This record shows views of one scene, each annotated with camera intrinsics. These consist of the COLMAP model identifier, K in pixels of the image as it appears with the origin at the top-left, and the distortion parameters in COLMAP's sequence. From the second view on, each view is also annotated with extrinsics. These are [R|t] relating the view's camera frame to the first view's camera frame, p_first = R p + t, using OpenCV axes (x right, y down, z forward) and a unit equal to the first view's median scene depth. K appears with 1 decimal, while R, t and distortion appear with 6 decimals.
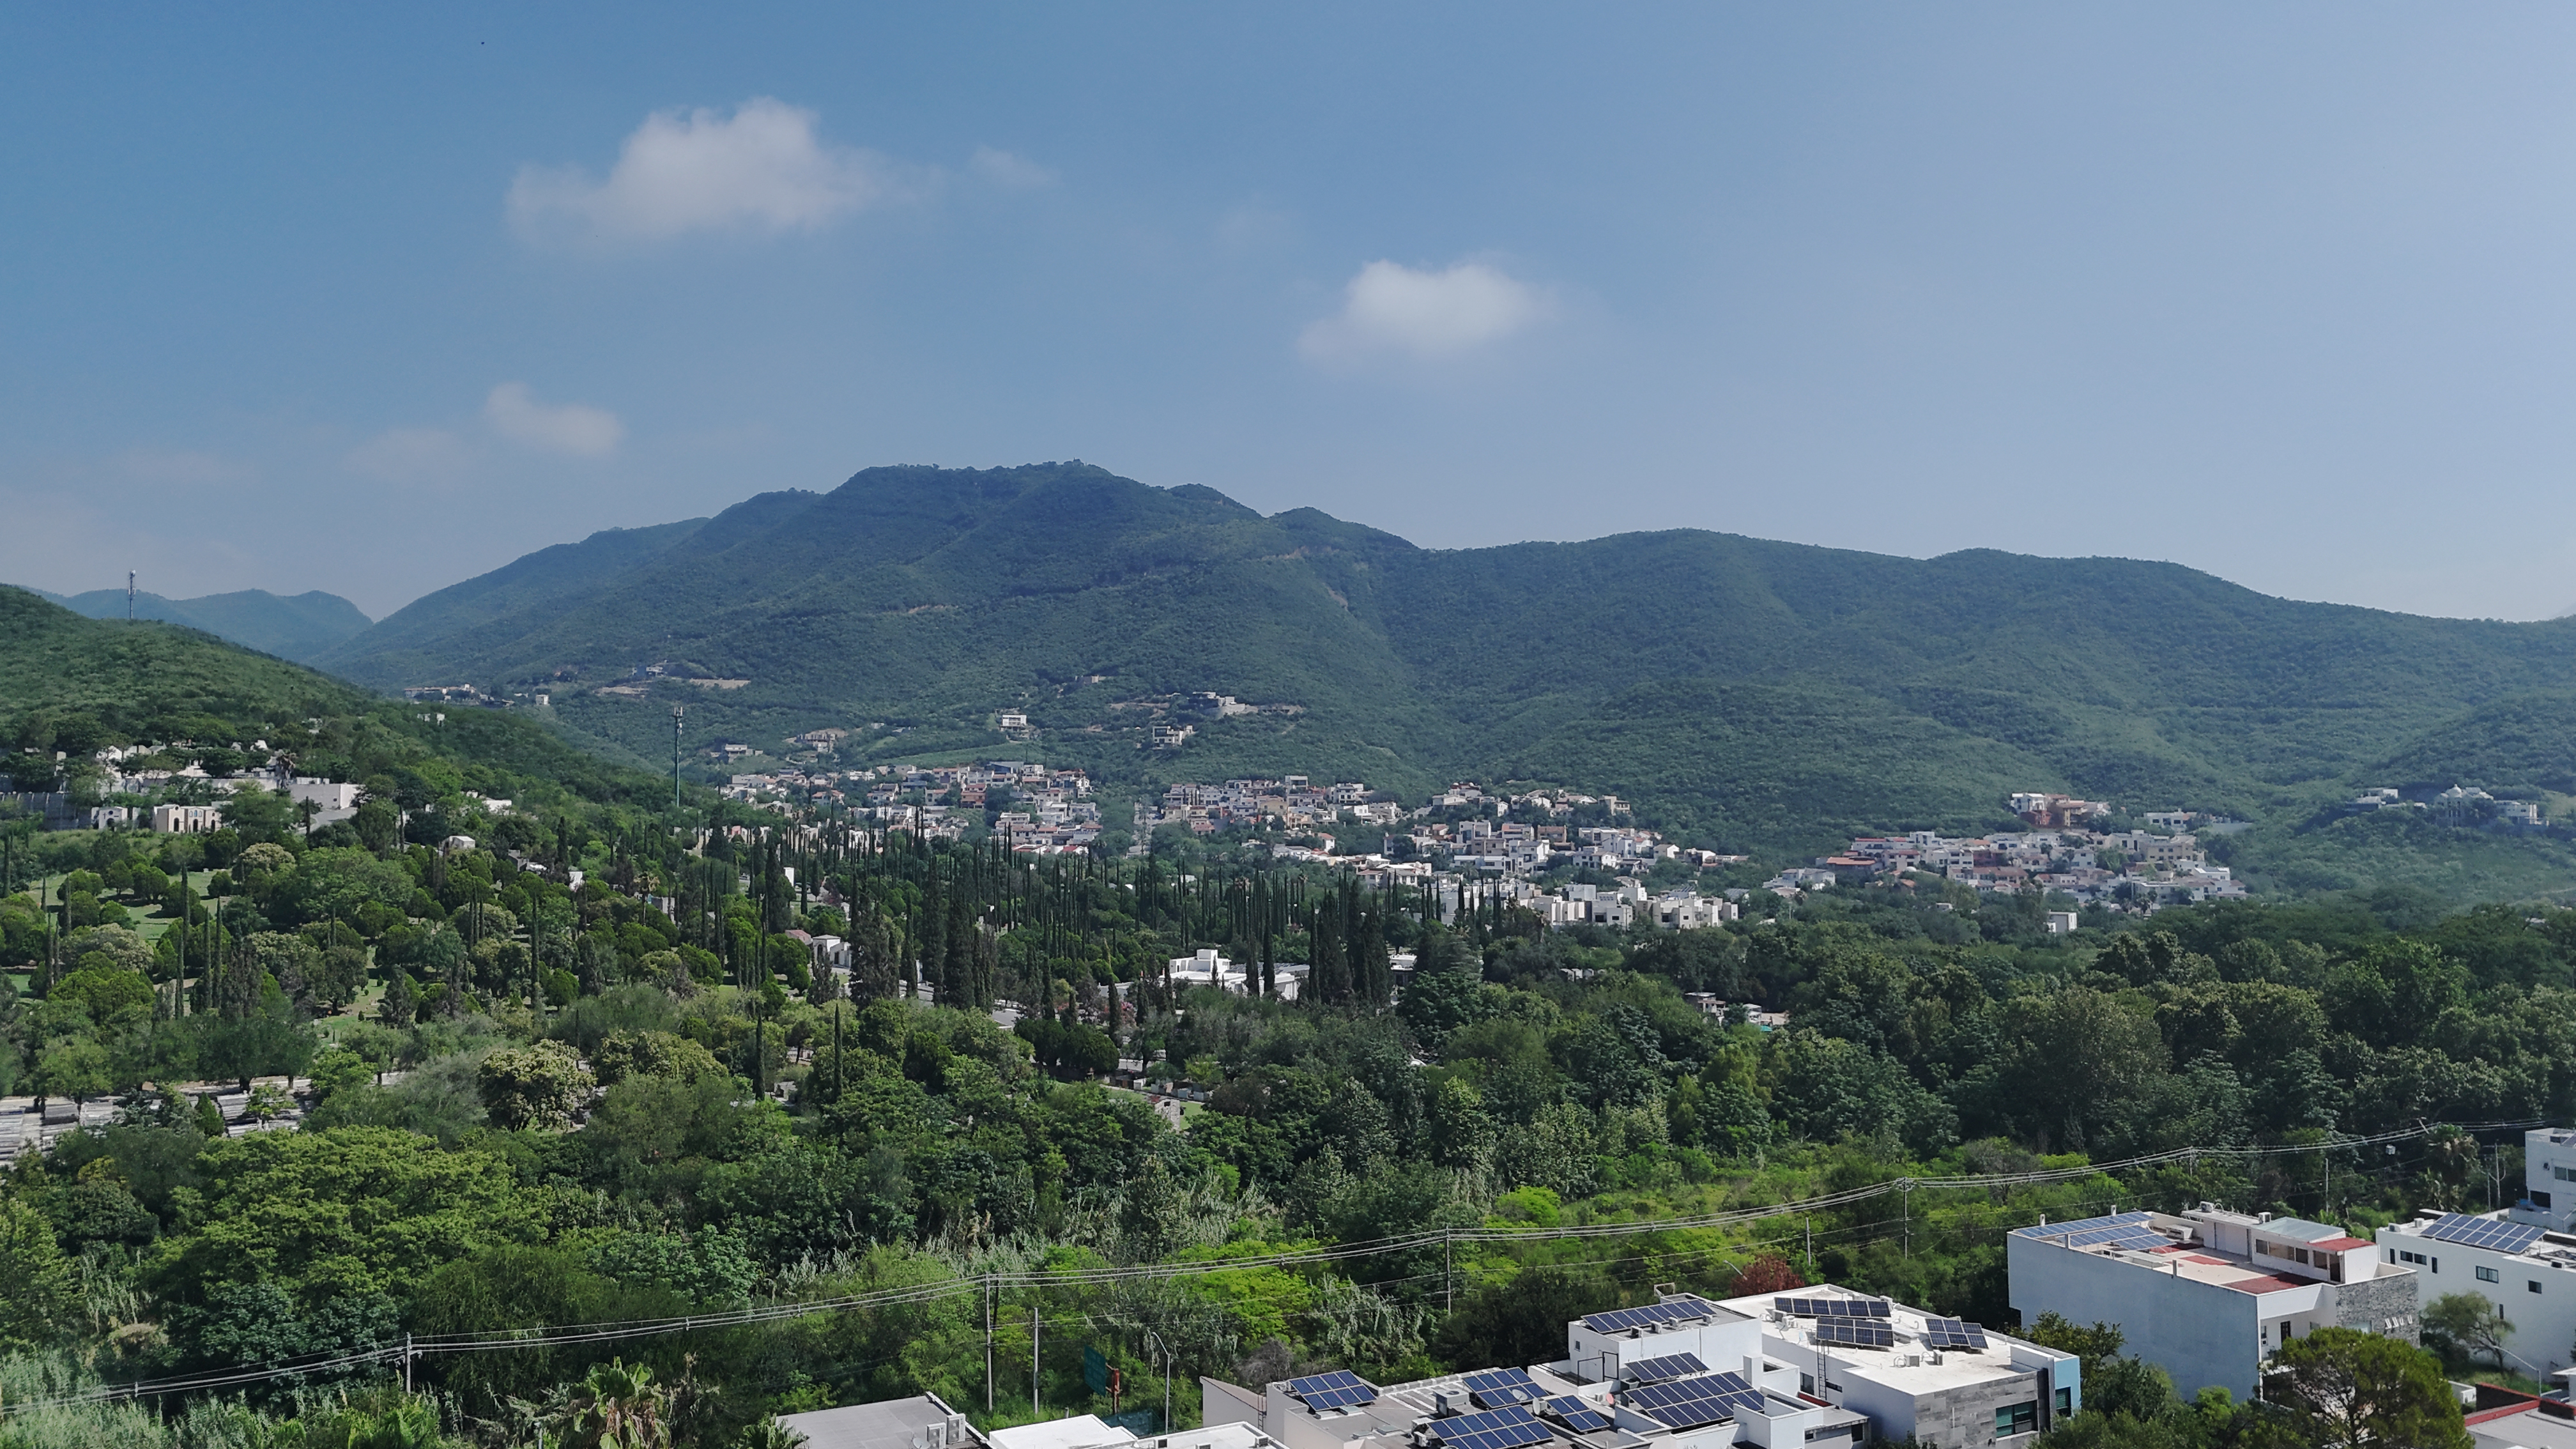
lens RADIAL K [[1896.2, 0, 1287.7], [0, 1896.2, 721.1], [0, 0, 1]] dist [0.080977, -0.079150]
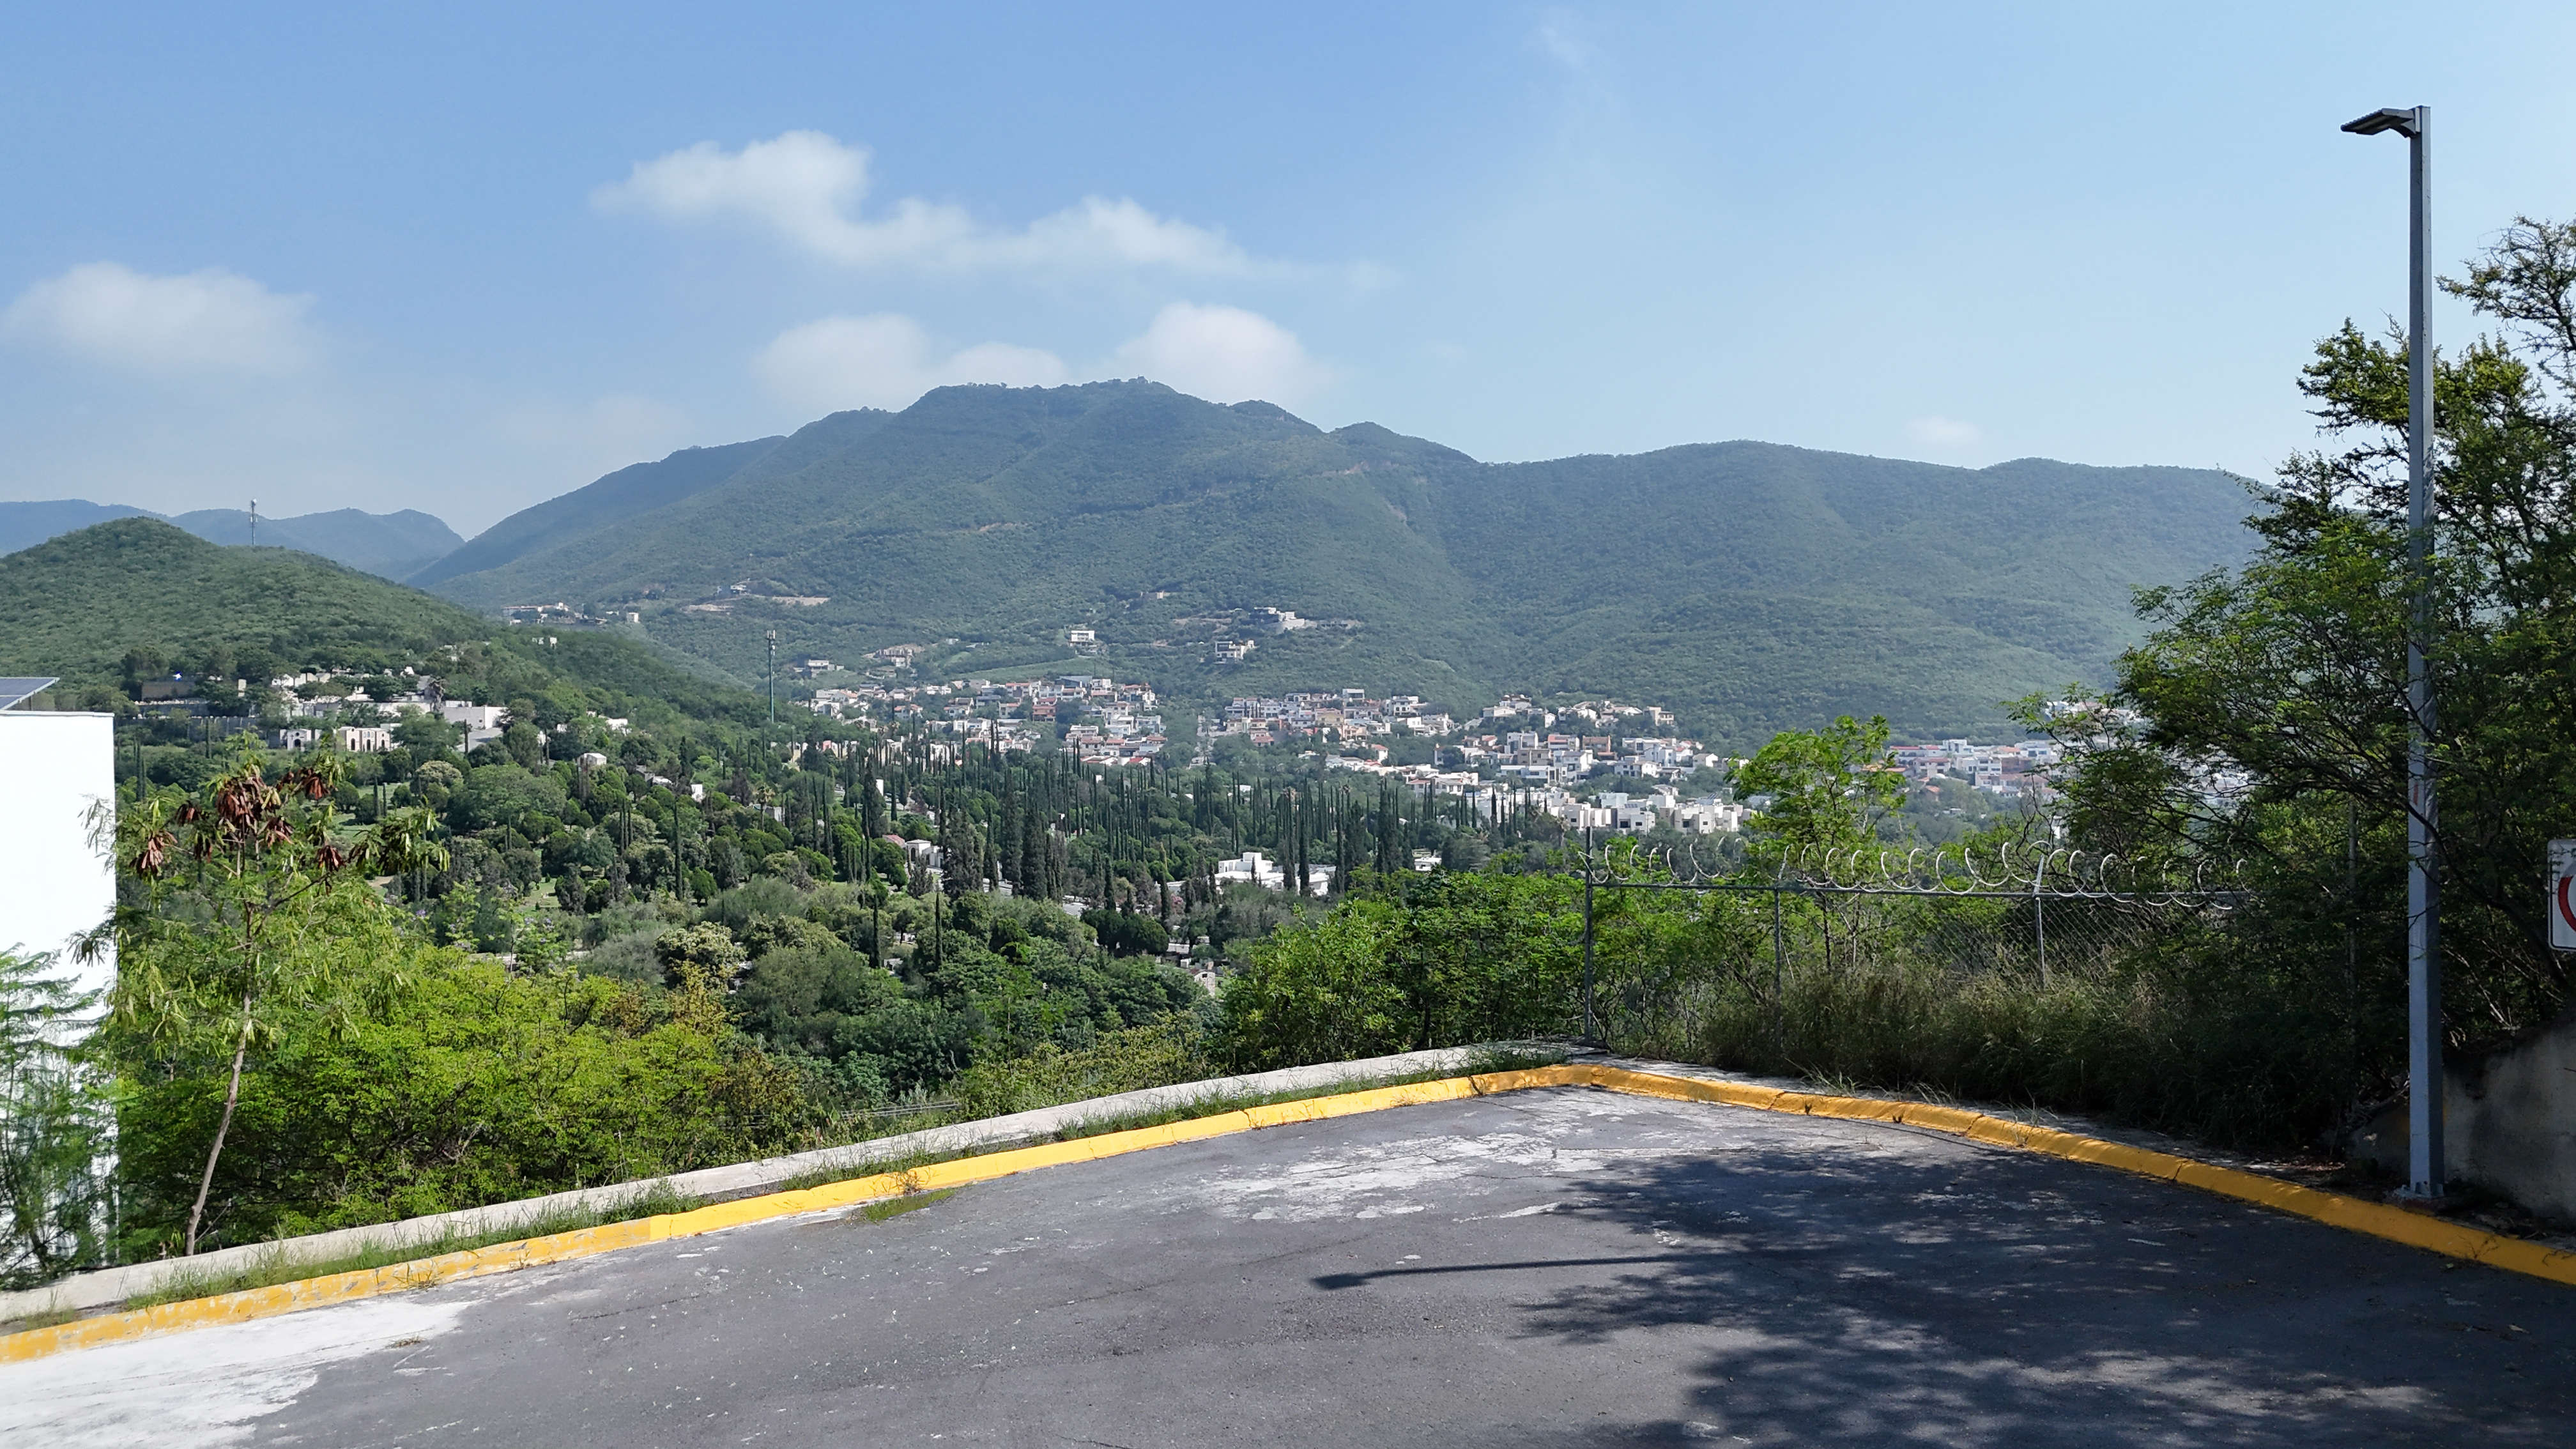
lens RADIAL K [[1896.2, 0, 1288.7], [0, 1896.2, 727.7], [0, 0, 1]] dist [0.080977, -0.079150]
pose [[0.999333, -0.004534, -0.036234, 0.006948], [0.006411, 0.998635, 0.051836, -0.004018], [0.035950, -0.052034, 0.997998, -0.040261]]
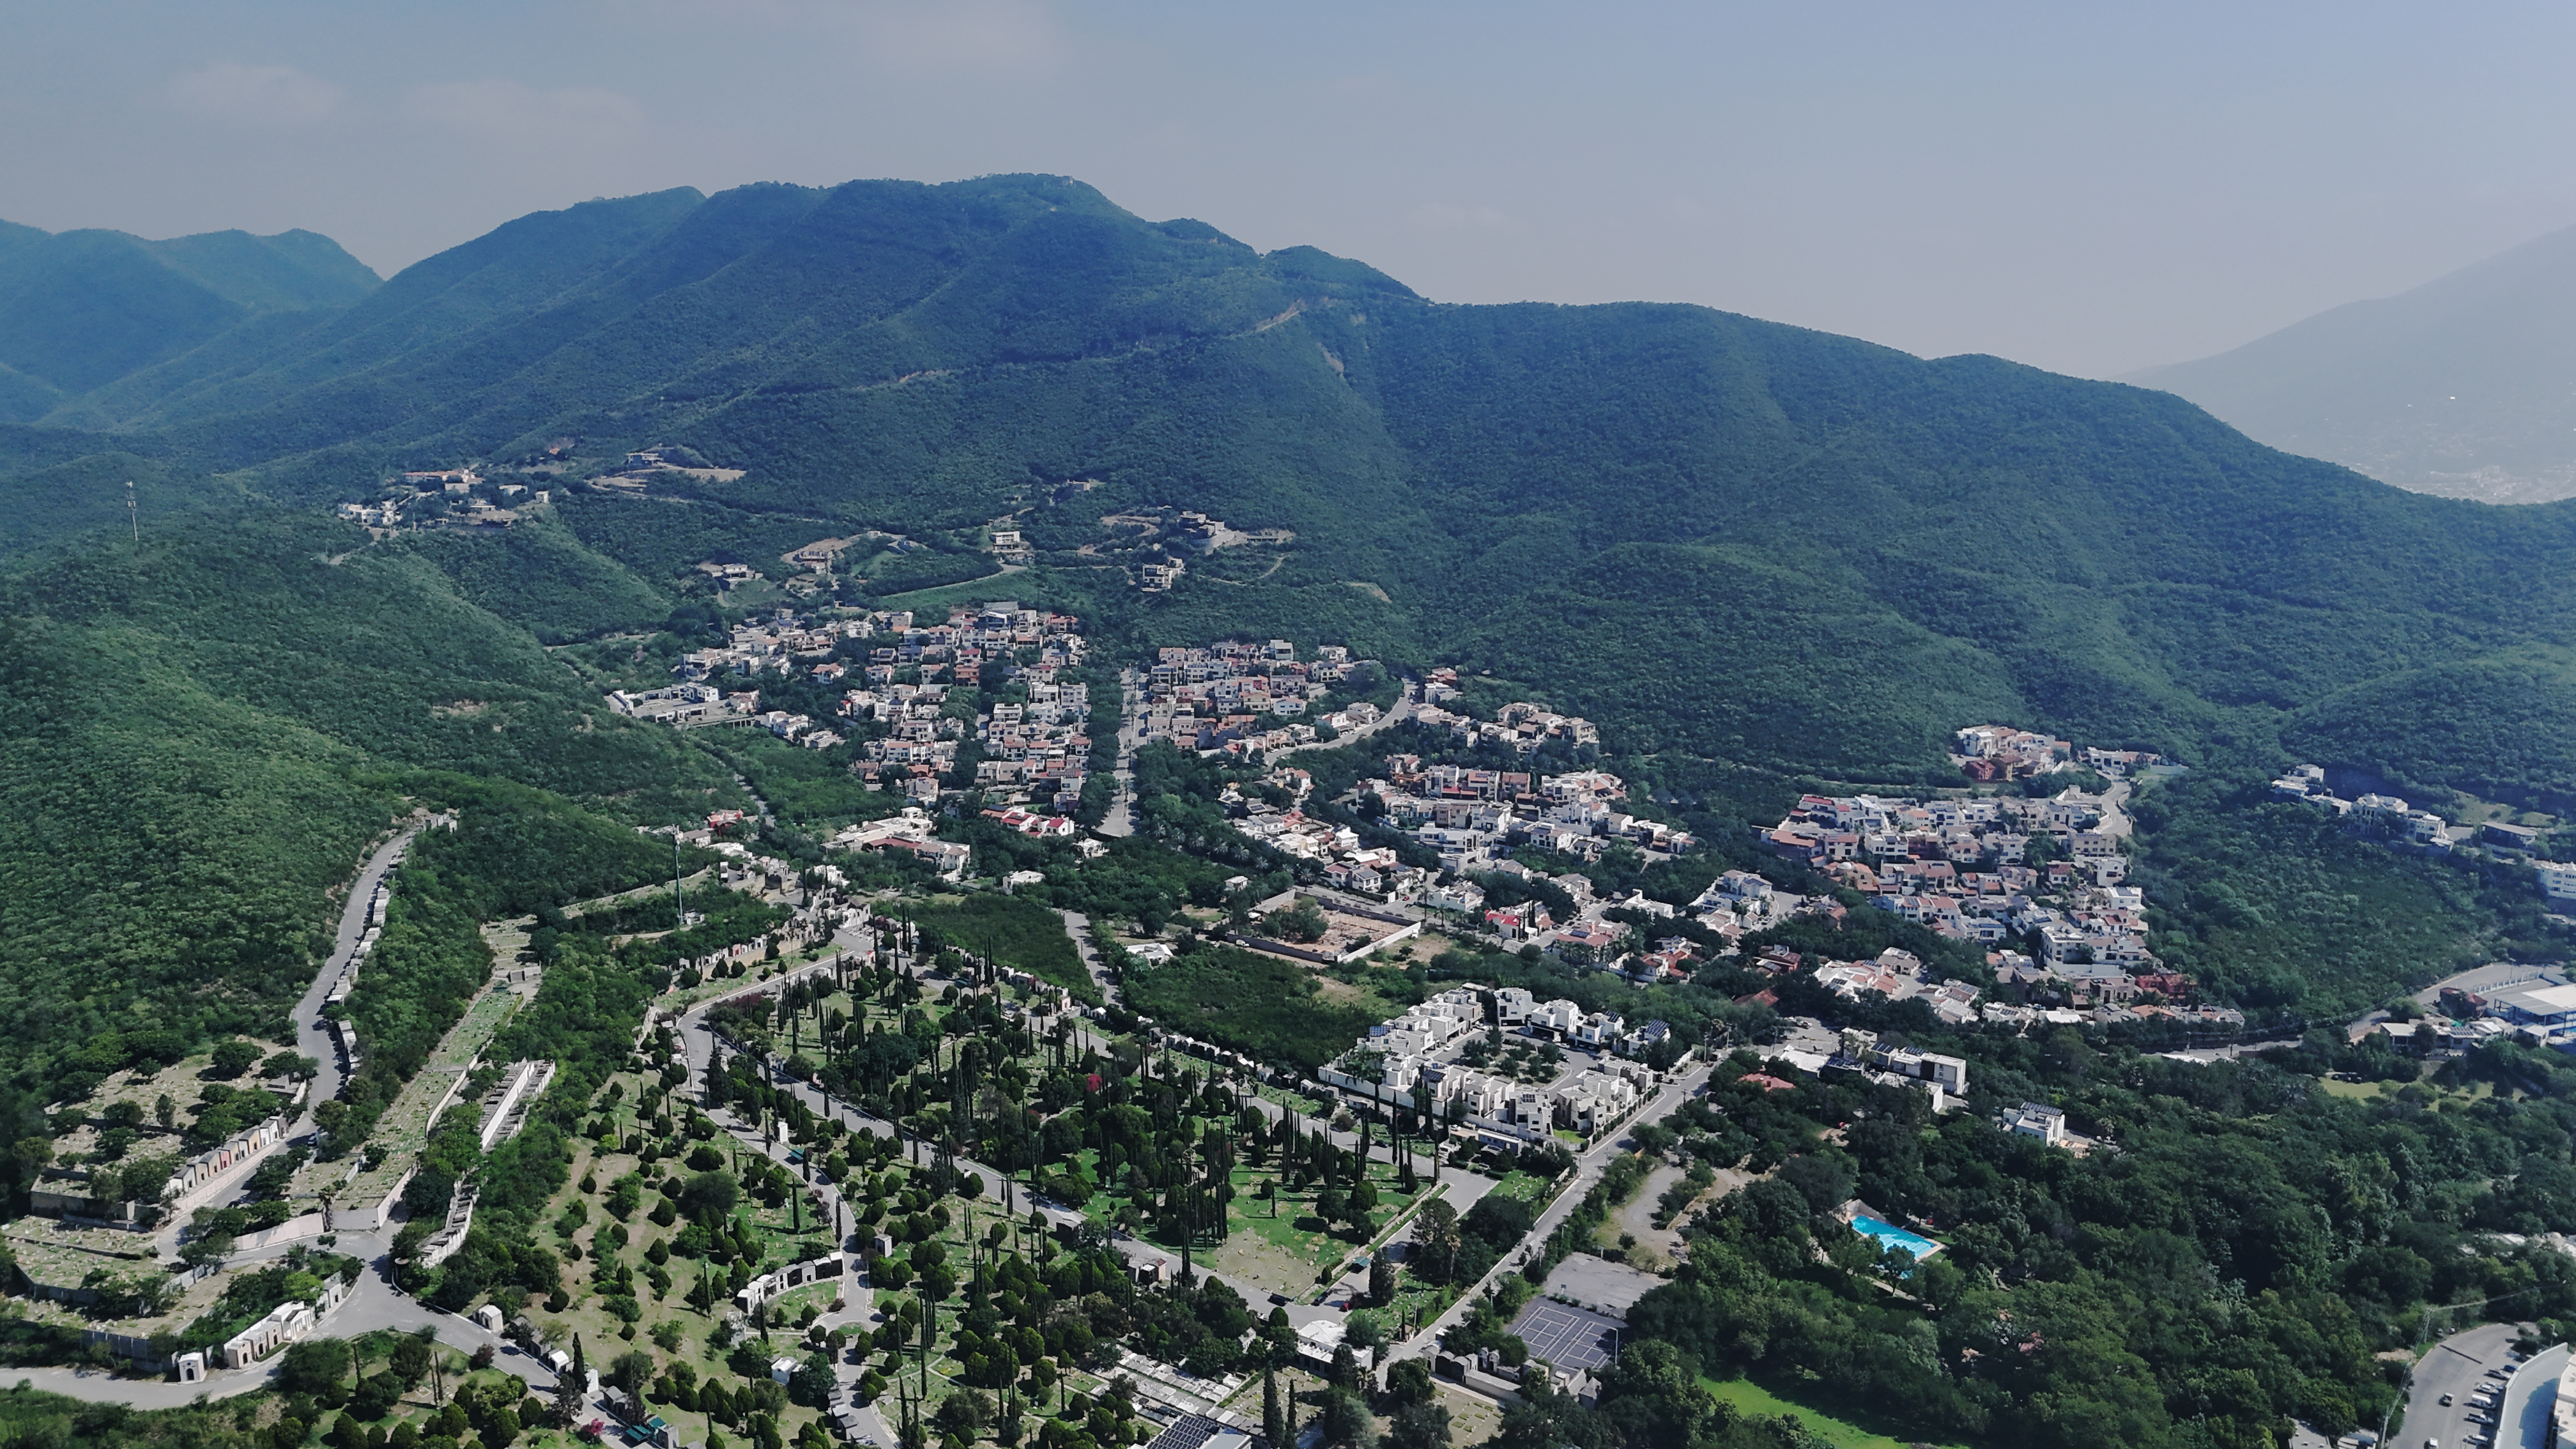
lens RADIAL K [[1896.2, 0, 1289.0], [0, 1896.2, 715.0], [0, 0, 1]] dist [0.080977, -0.079150]
pose [[0.999951, 0.003830, -0.009145, 0.019755], [-0.001384, 0.967271, 0.253743, -0.208744], [0.009818, -0.253718, 0.967229, -0.005648]]
